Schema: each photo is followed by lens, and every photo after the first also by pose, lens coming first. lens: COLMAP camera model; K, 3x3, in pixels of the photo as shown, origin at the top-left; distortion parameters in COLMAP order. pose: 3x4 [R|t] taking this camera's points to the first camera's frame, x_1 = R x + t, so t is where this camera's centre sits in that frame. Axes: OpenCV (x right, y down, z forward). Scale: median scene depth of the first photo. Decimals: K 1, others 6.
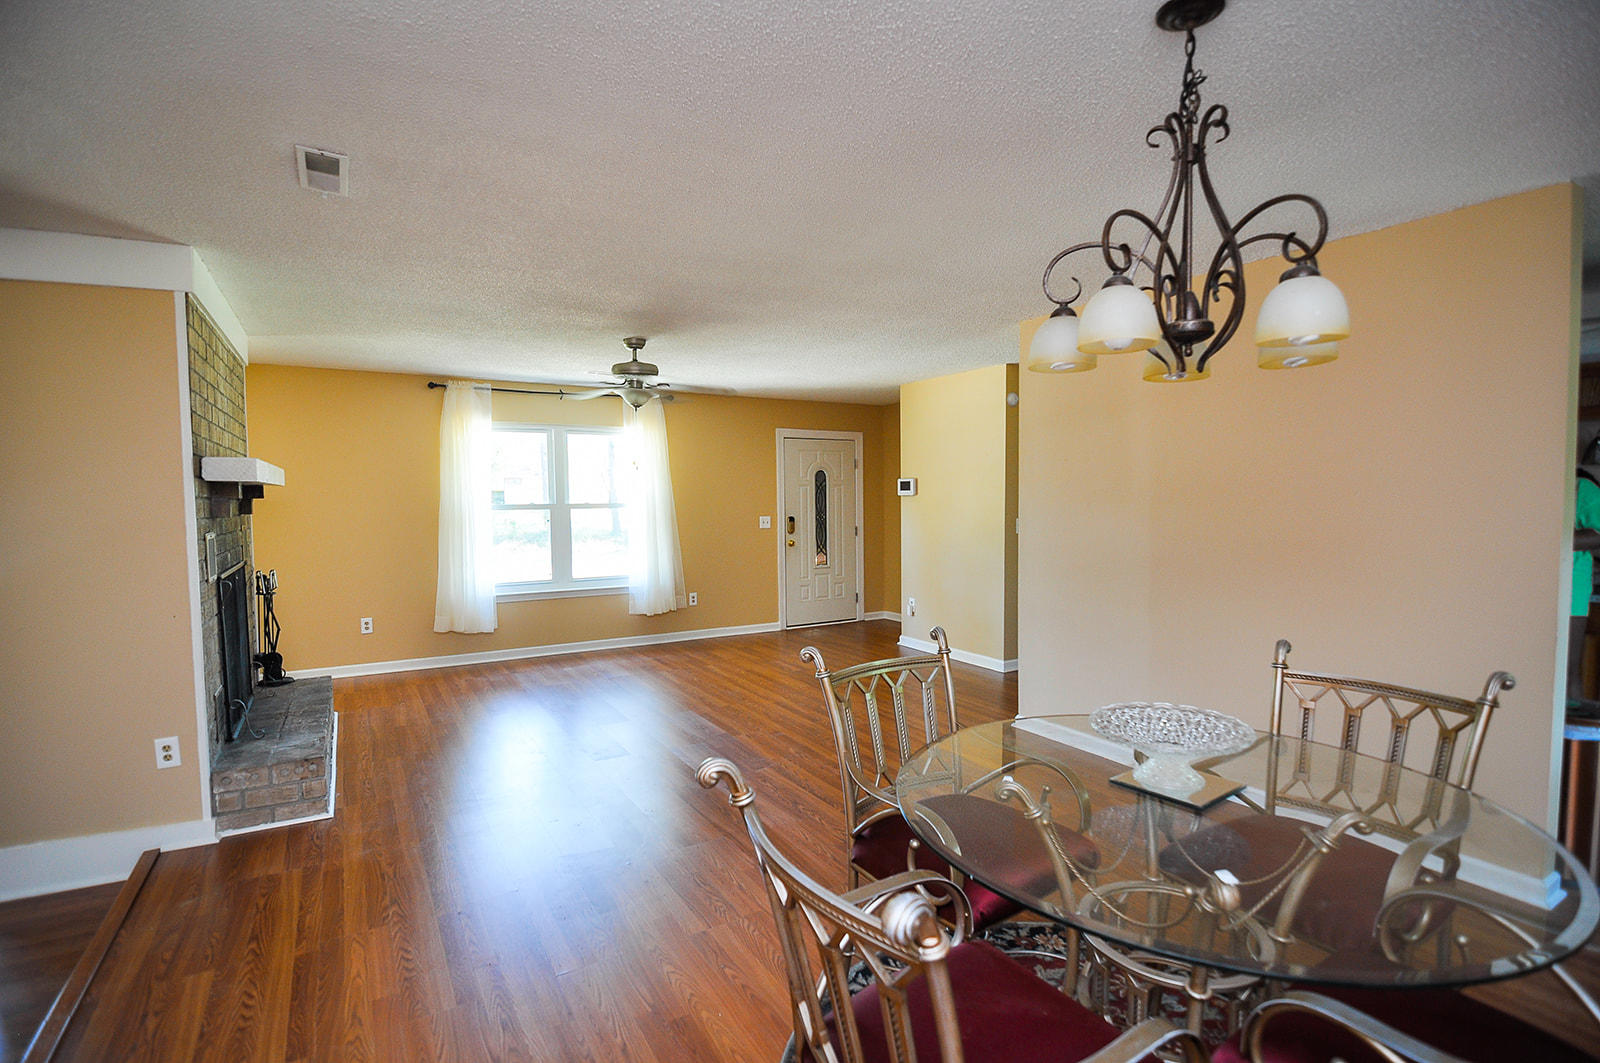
lens RADIAL K [[767.3, 0, 810.1], [0, 767.3, 532.9], [0, 0, 1]] dist [-0.007271, -0.007848]
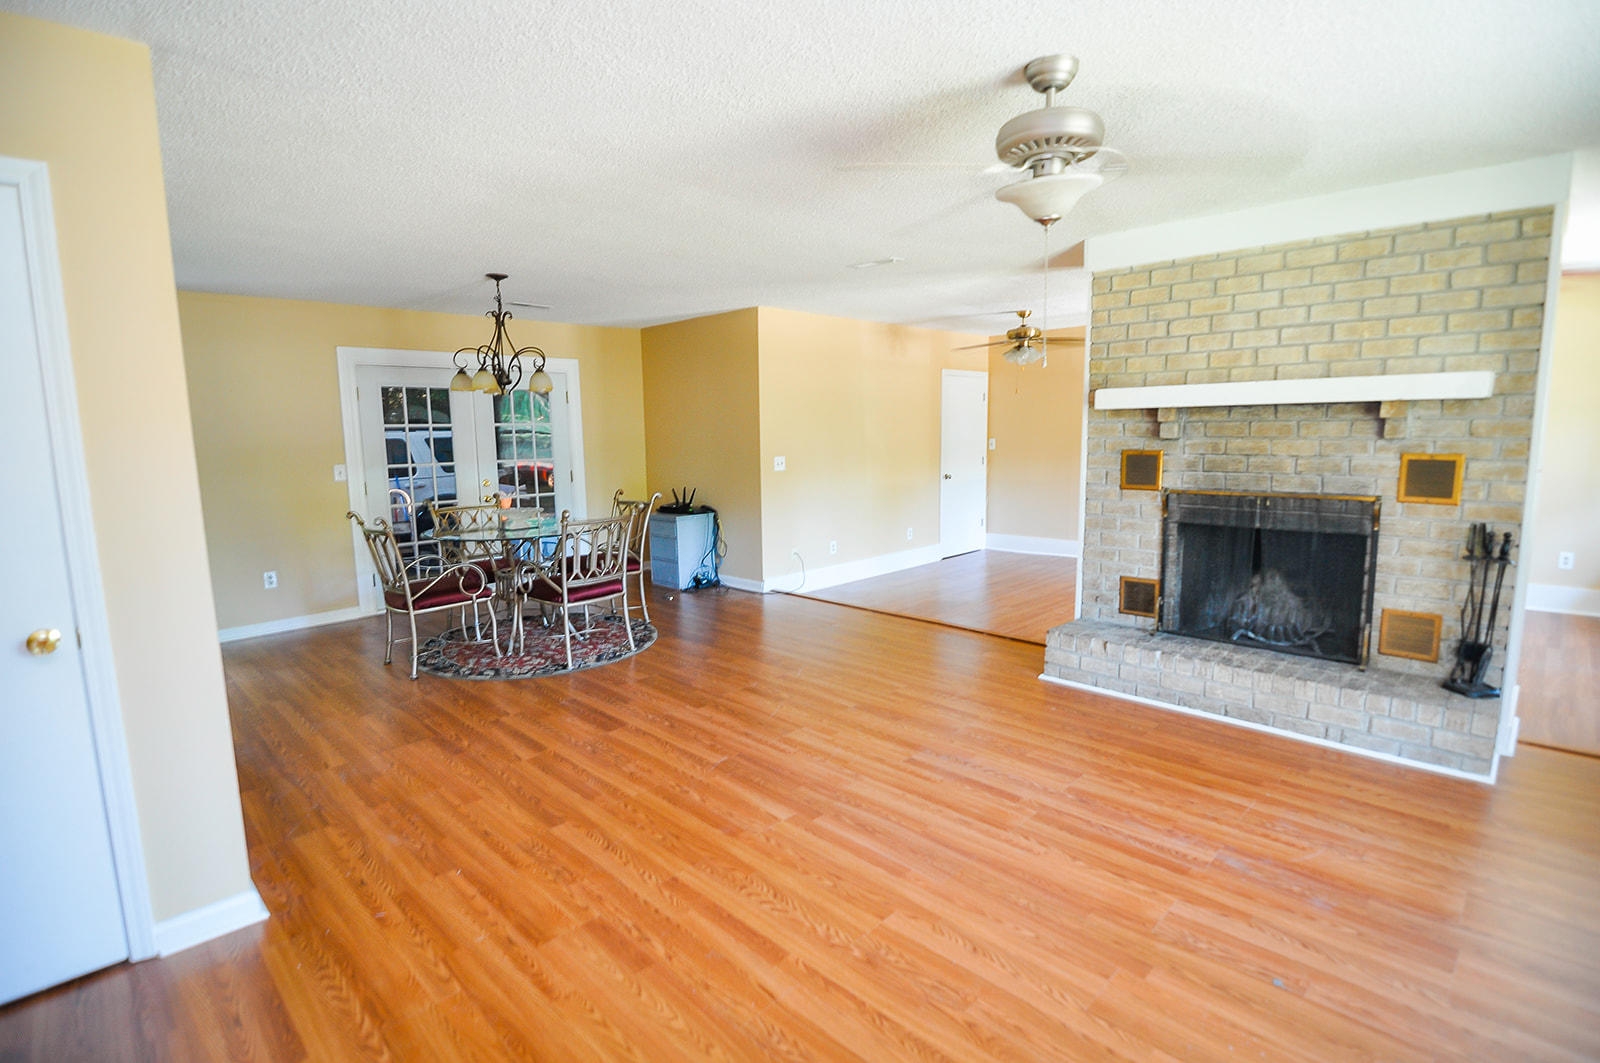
lens RADIAL K [[767.3, 0, 803.1], [0, 767.3, 532.5], [0, 0, 1]] dist [-0.007271, -0.007848]
pose [[-0.970501, 0.056166, -0.234465, 0.020314], [0.012795, 0.983115, 0.182542, -0.053220], [0.240758, 0.174157, -0.954832, 1.078831]]
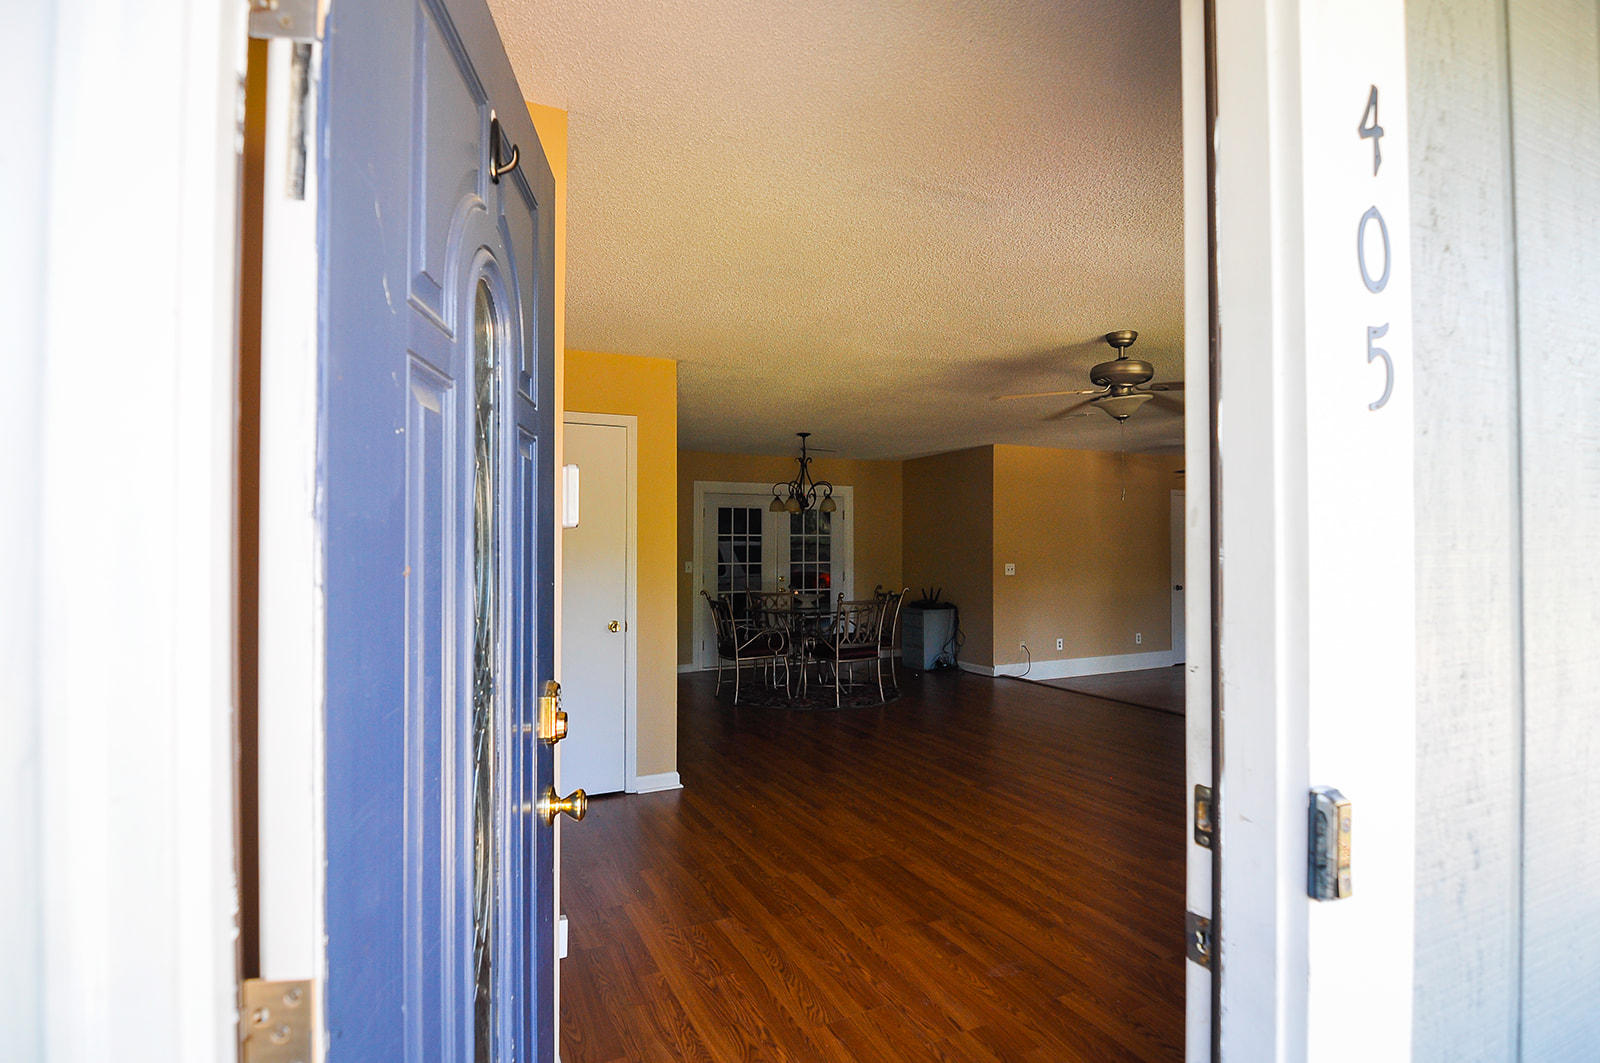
lens RADIAL K [[767.3, 0, 793.0], [0, 767.3, 545.5], [0, 0, 1]] dist [-0.007271, -0.007848]
pose [[-0.993477, 0.009874, 0.113604, 0.013742], [0.014944, 0.998925, 0.043871, -0.056329], [-0.113049, 0.045283, -0.992557, 1.358215]]
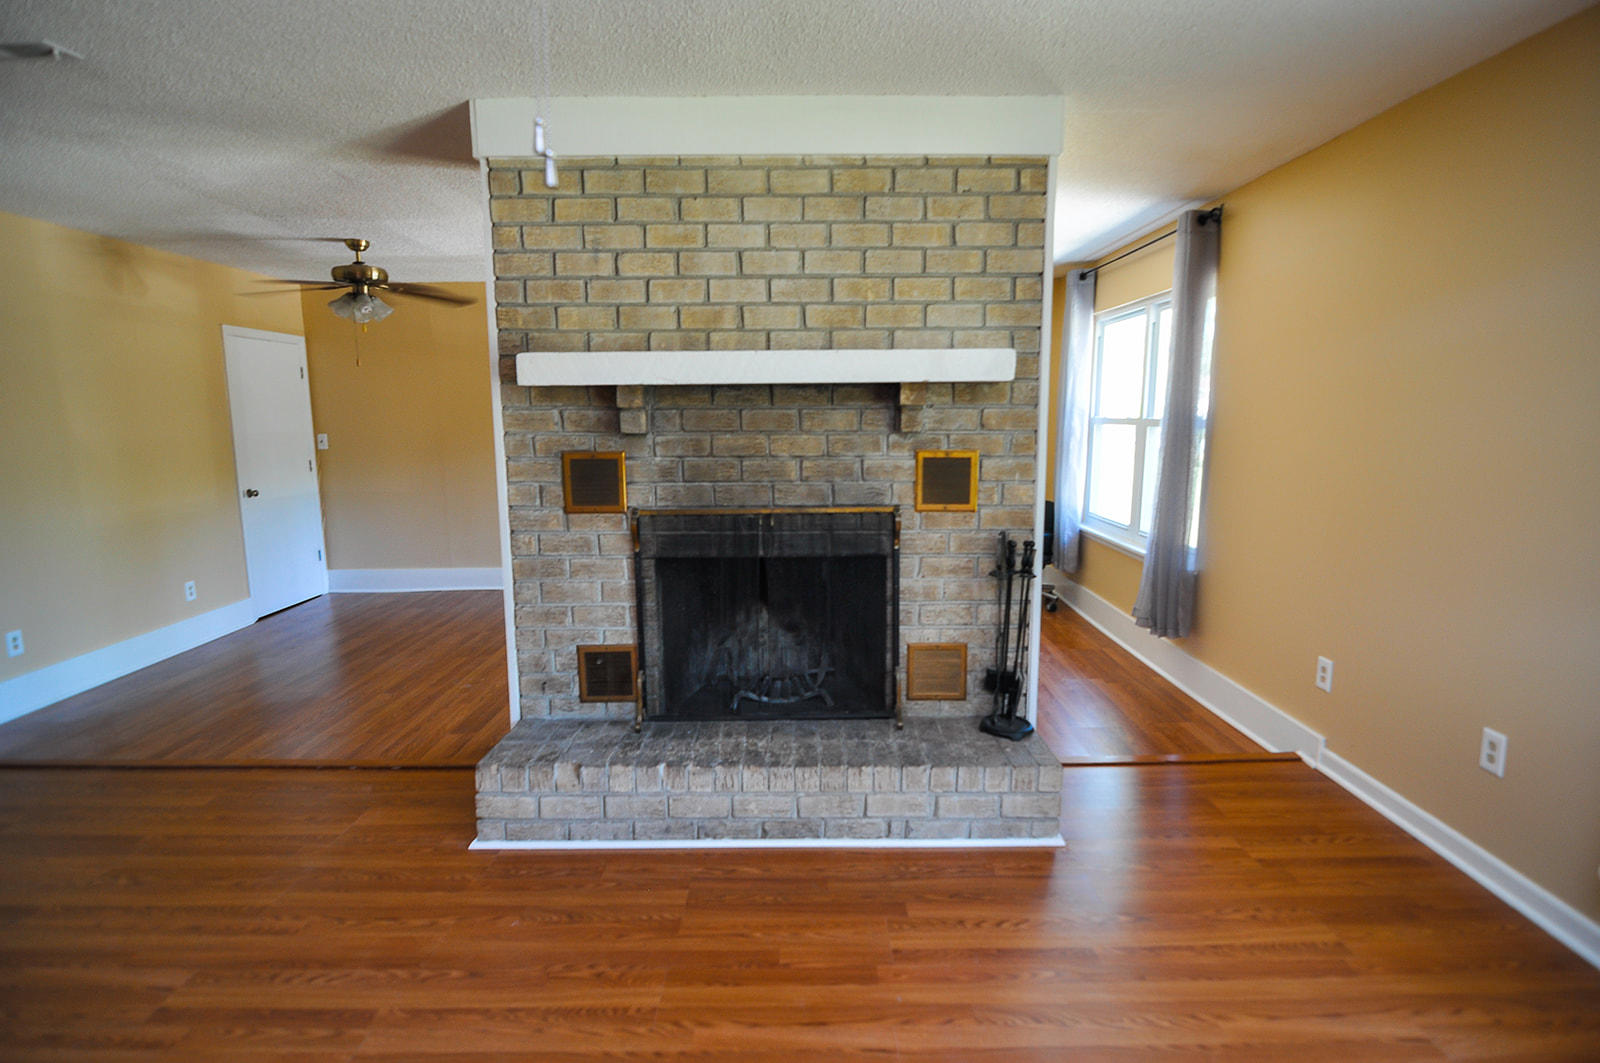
lens RADIAL K [[802.2, 0, 804.4], [0, 802.2, 534.6], [0, 0, 1]] dist [-0.010802, -0.004475]
pose [[-0.514867, 0.140502, -0.845678, -0.095264], [-0.030681, 0.982826, 0.181967, -0.038648], [0.856721, 0.119635, -0.501714, 0.843494]]
